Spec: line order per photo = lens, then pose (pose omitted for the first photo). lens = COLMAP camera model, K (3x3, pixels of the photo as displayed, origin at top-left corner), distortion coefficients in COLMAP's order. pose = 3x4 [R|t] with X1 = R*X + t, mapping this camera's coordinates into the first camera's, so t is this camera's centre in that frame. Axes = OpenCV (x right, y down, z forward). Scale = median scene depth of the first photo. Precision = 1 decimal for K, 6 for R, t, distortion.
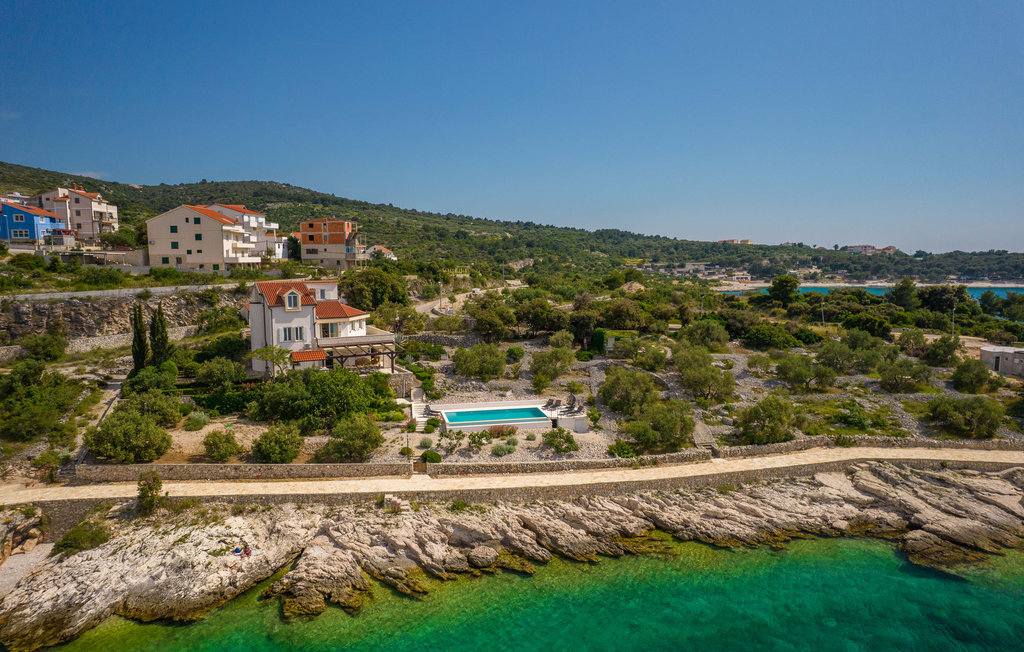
lens RADIAL K [[662.2, 0, 506.5], [0, 662.2, 329.4], [0, 0, 1]] dist [-0.076739, 0.069301]
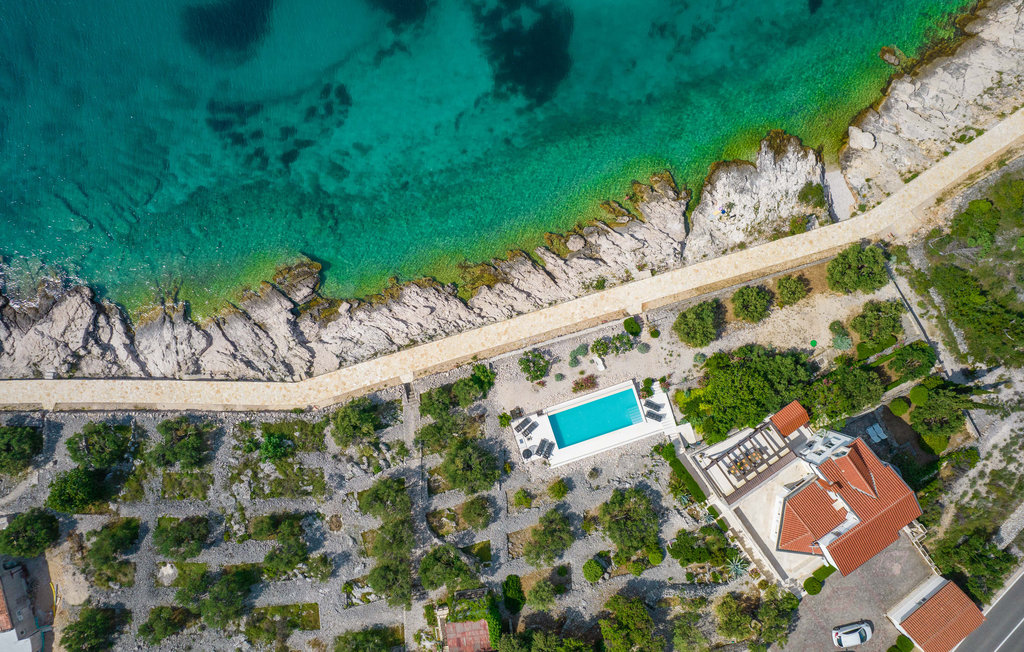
lens RADIAL K [[662.2, 0, 506.5], [0, 662.2, 329.4], [0, 0, 1]] dist [-0.076739, 0.069301]
pose [[-0.993485, 0.112268, 0.019588, 0.088733], [0.005298, -0.126200, 0.991991, -0.910199], [0.113841, 0.985631, 0.124783, 0.680600]]
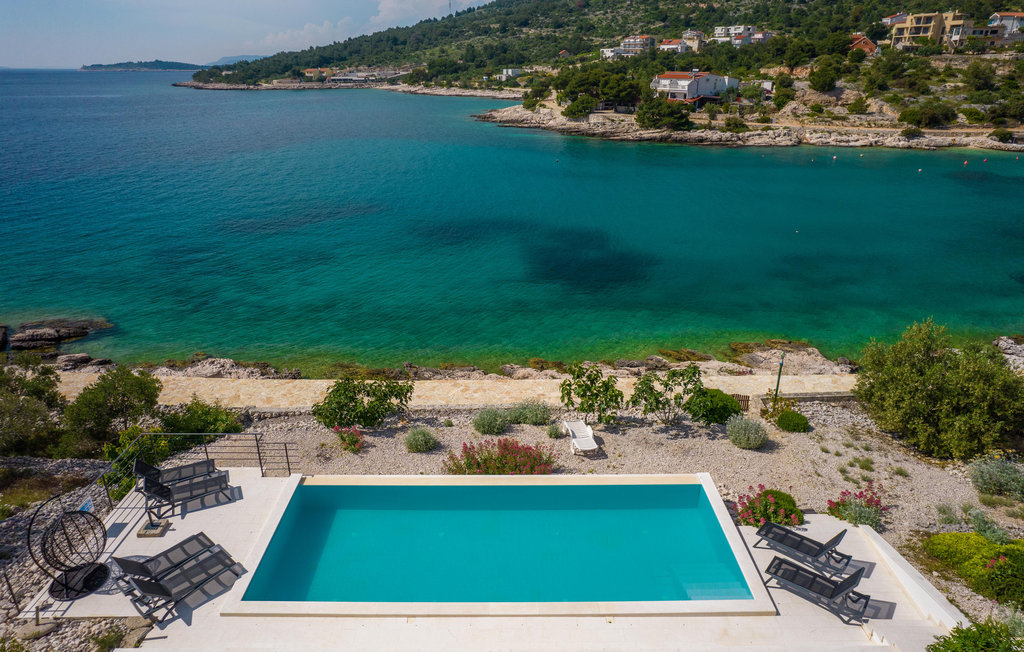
lens RADIAL K [[662.2, 0, 506.5], [0, 662.2, 329.4], [0, 0, 1]] dist [-0.076739, 0.069301]
pose [[-0.978019, -0.072976, 0.195330, -0.055002], [0.027742, 0.882891, 0.468757, -0.029239], [-0.206663, 0.463872, -0.861460, 1.120084]]
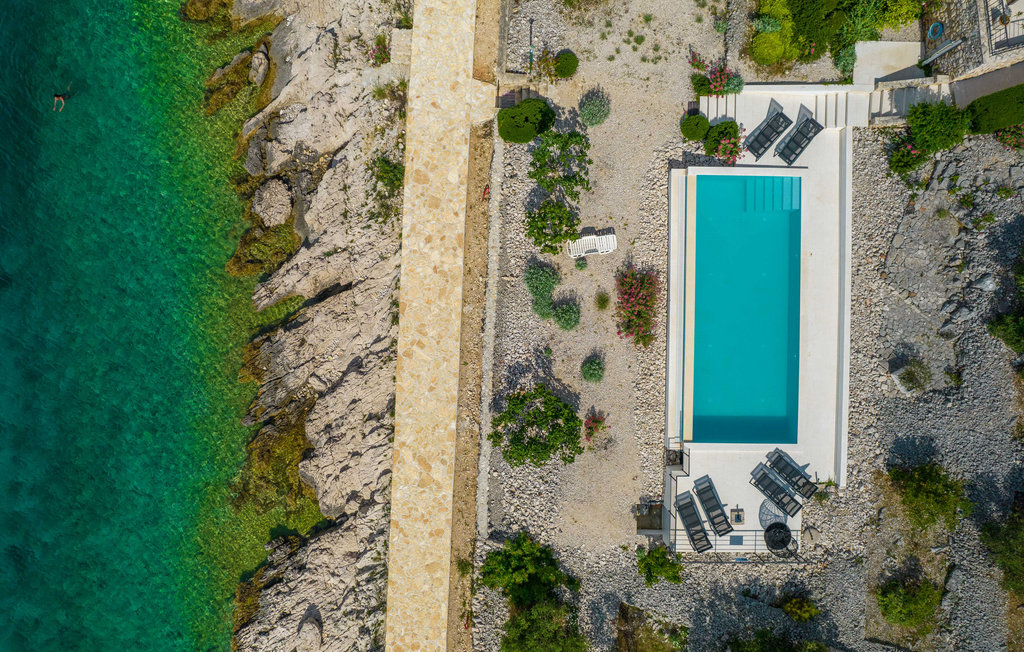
lens RADIAL K [[662.2, 0, 506.5], [0, 662.2, 329.4], [0, 0, 1]] dist [-0.076739, 0.069301]
pose [[-0.222673, 0.974872, 0.006412, 0.020299], [-0.101901, -0.029816, 0.994348, -0.209851], [0.969553, 0.220761, 0.105980, 0.811303]]
